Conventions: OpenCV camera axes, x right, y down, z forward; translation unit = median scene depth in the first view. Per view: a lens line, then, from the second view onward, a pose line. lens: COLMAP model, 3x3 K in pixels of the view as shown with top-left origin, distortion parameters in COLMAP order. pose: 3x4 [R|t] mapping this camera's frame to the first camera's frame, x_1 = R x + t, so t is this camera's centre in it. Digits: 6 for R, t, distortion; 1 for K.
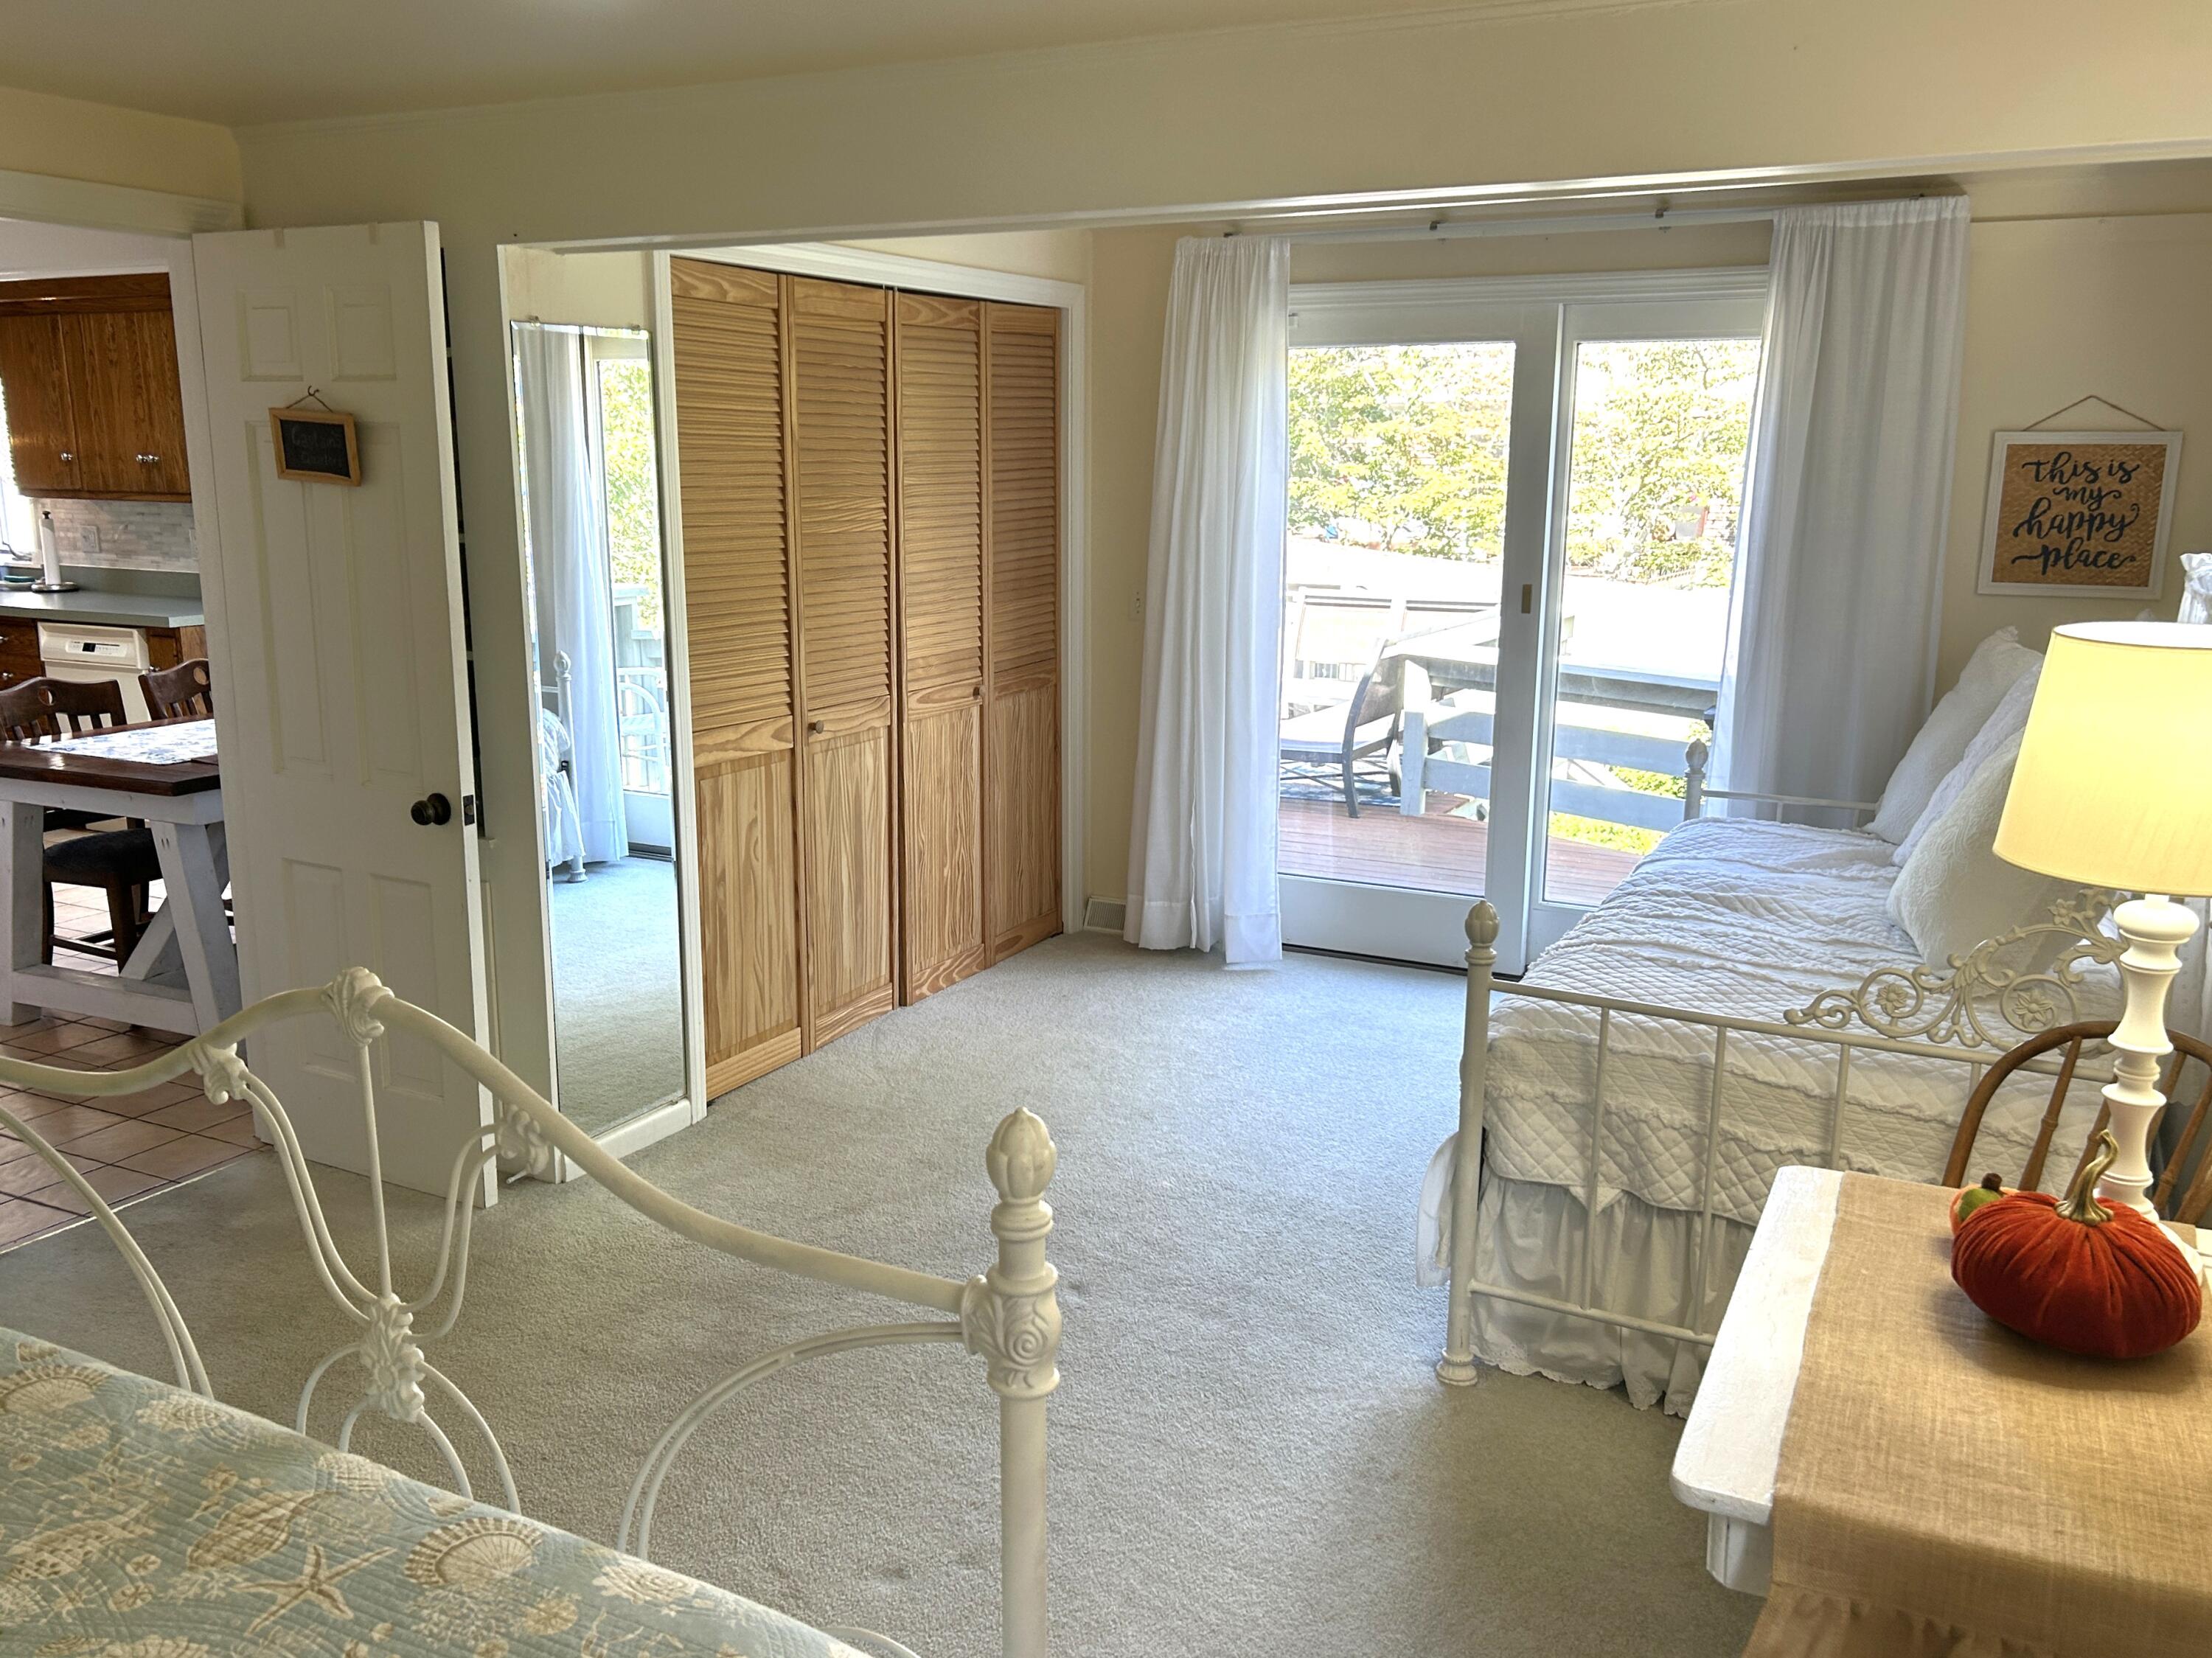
lens RADIAL K [[1854.6, 0, 1108.8], [0, 1854.6, 840.4], [0, 0, 1]] dist [0.017526, -0.000228]
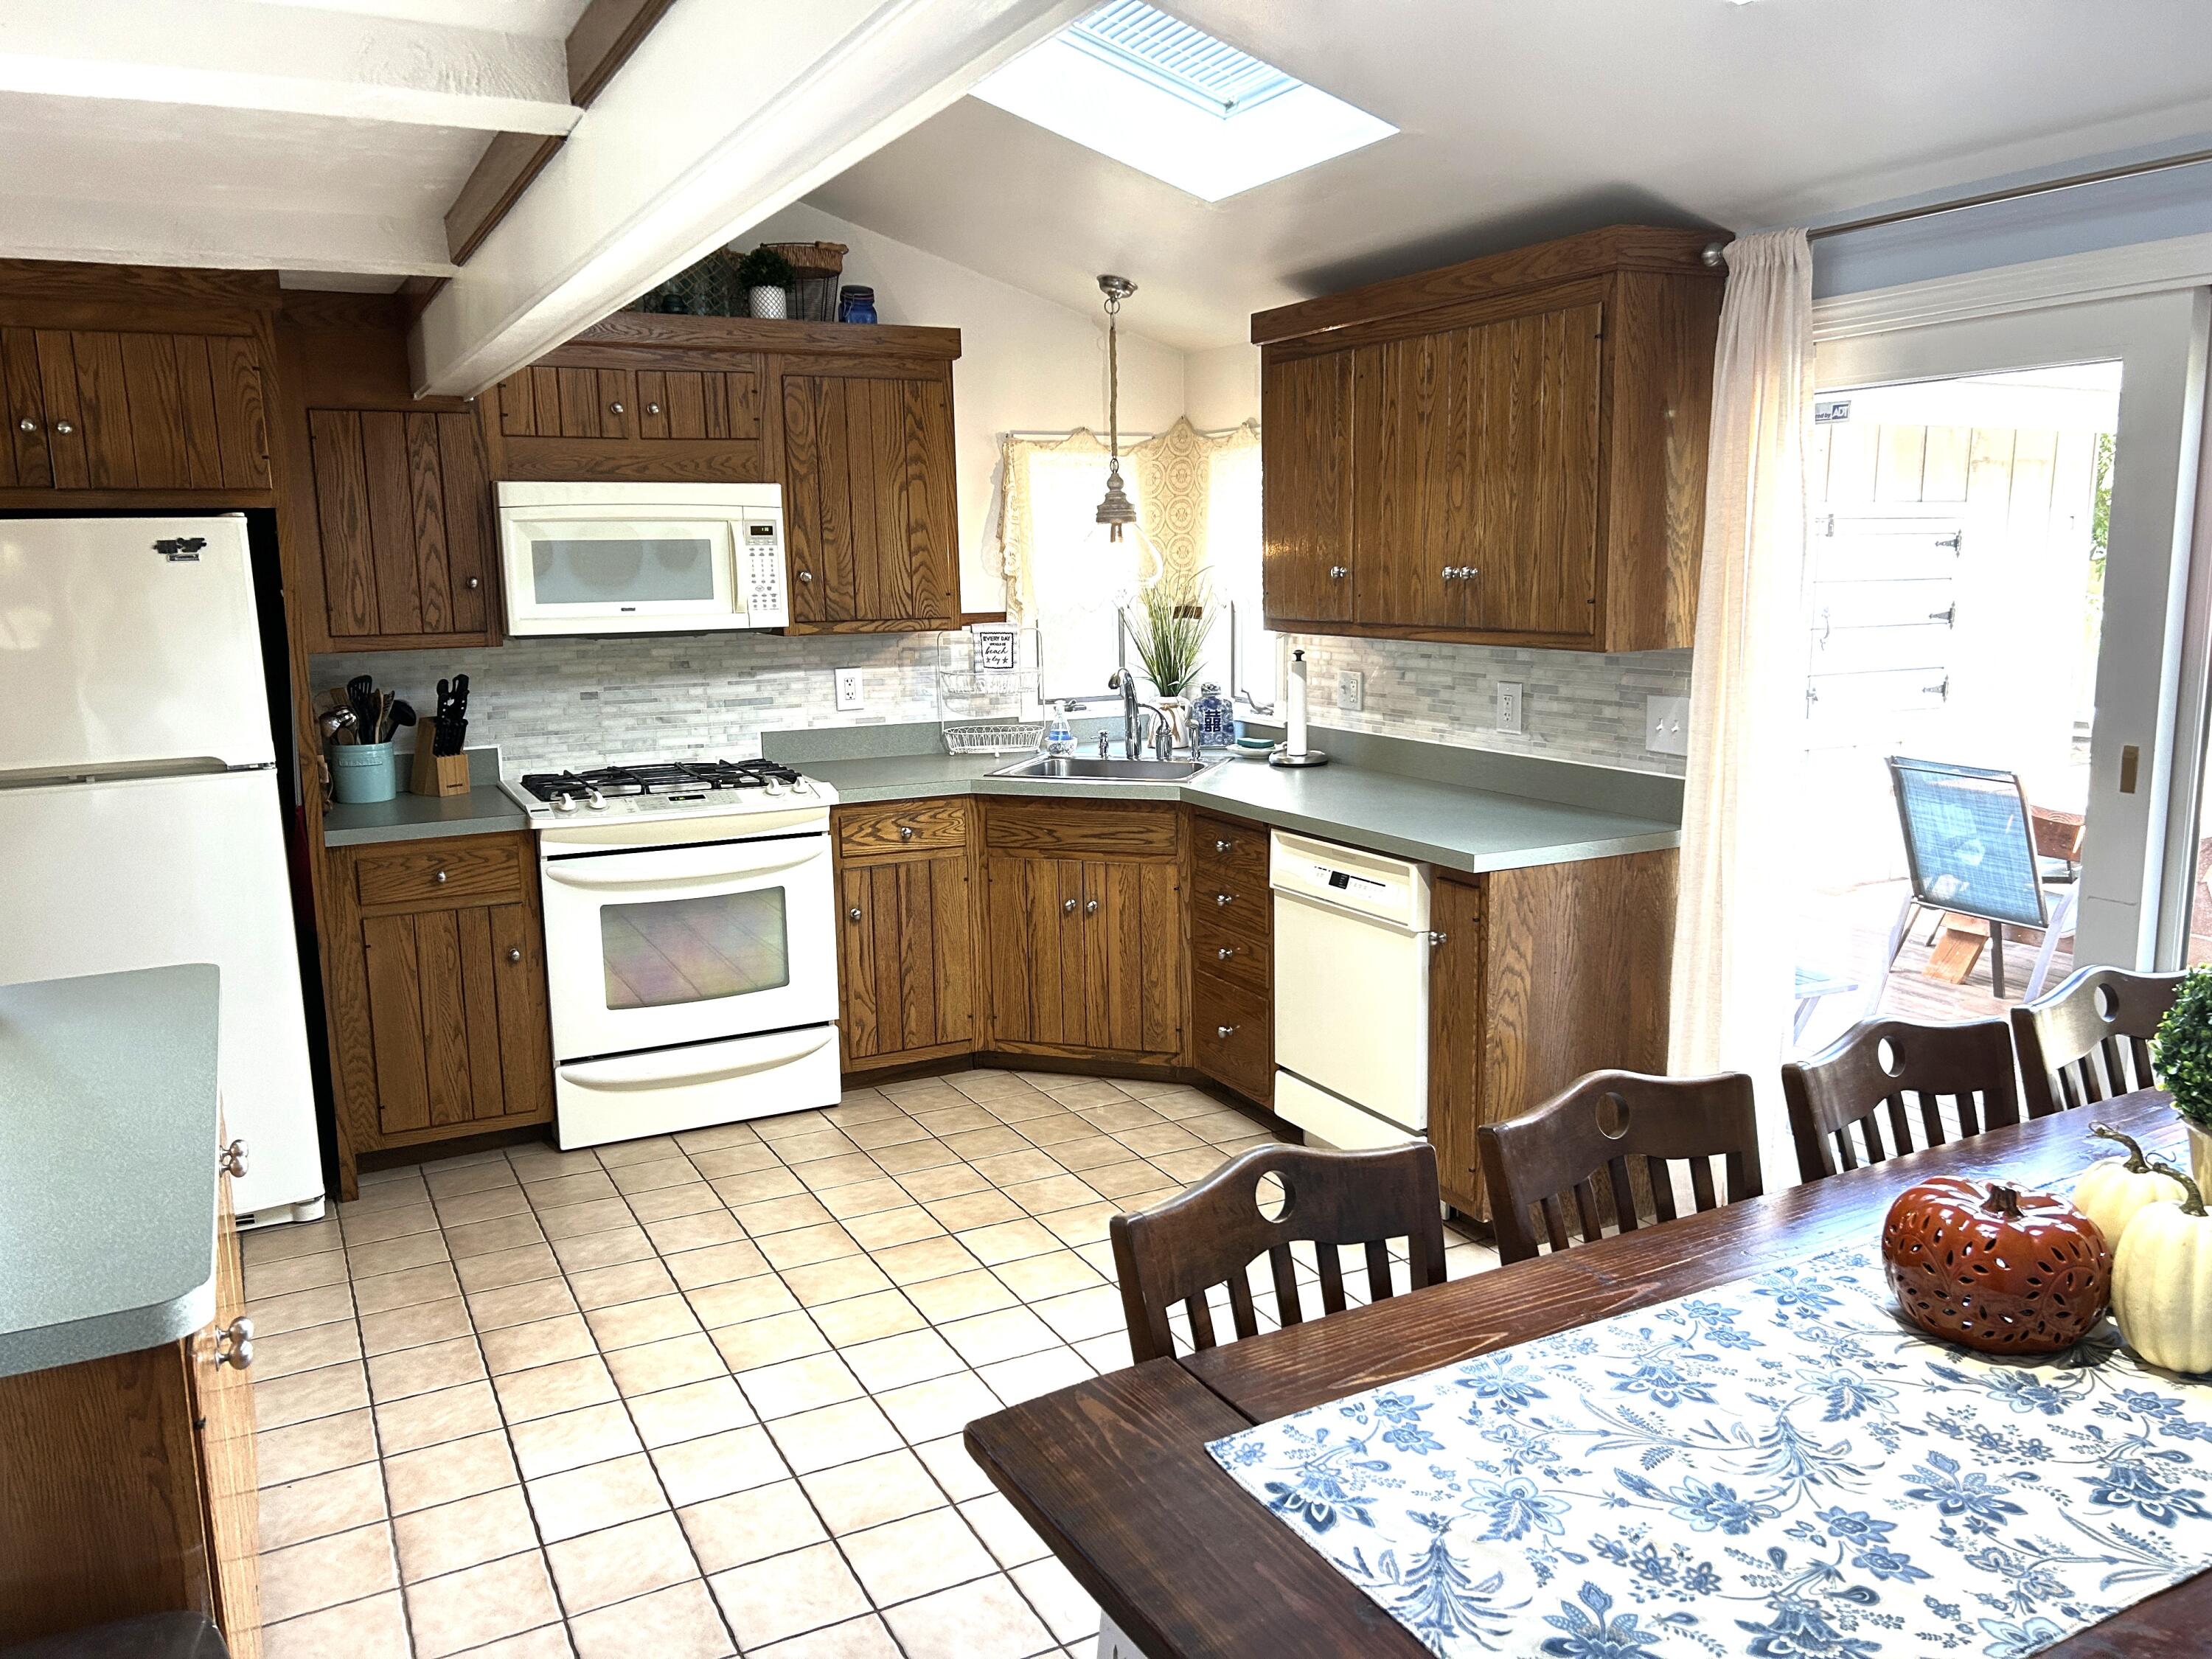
lens RADIAL K [[1655.8, 0, 1106.7], [0, 1655.8, 836.5], [0, 0, 1]] dist [-0.006315, -0.000351]
pose [[0.814694, 0.082863, -0.573941, -0.287693], [-0.107208, 0.994199, -0.008640, -0.100850], [0.569895, 0.068571, 0.818851, 0.492522]]
